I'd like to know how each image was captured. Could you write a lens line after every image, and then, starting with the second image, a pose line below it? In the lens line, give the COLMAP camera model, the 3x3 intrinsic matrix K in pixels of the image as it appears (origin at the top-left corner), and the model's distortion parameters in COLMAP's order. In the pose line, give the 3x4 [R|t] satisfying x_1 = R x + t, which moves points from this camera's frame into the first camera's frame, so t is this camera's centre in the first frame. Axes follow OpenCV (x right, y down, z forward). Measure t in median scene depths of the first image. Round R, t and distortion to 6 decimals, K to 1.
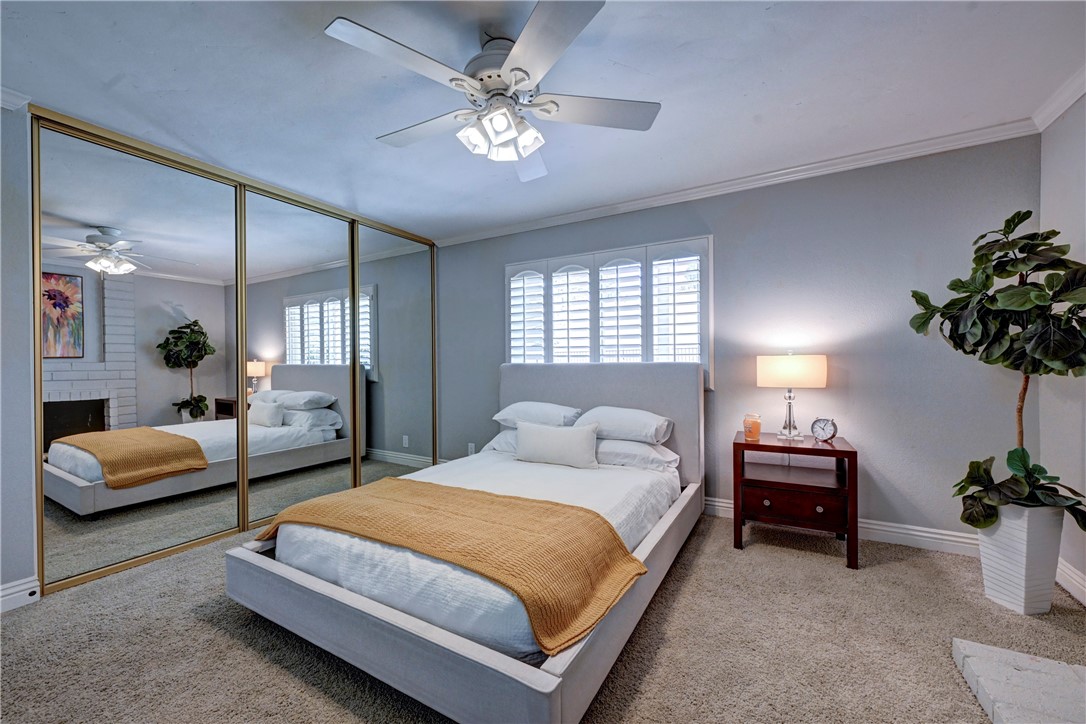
lens RADIAL K [[427.5, 0, 540.4], [0, 427.5, 363.1], [0, 0, 1]] dist [-0.001020, 0.000146]
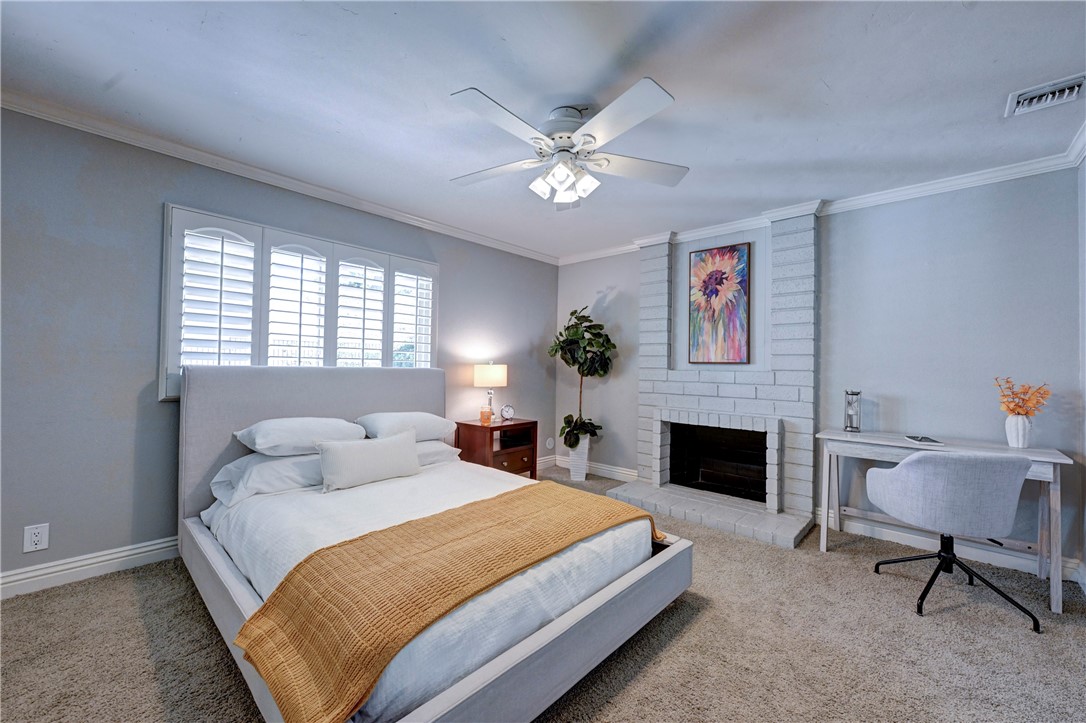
lens RADIAL K [[427.5, 0, 540.4], [0, 427.5, 362.6], [0, 0, 1]] dist [-0.001020, 0.000146]
pose [[0.220680, 0.024263, 0.975044, -0.877761], [-0.013069, 0.999674, -0.021918, 0.006000], [-0.975259, -0.007906, 0.220926, 0.543227]]
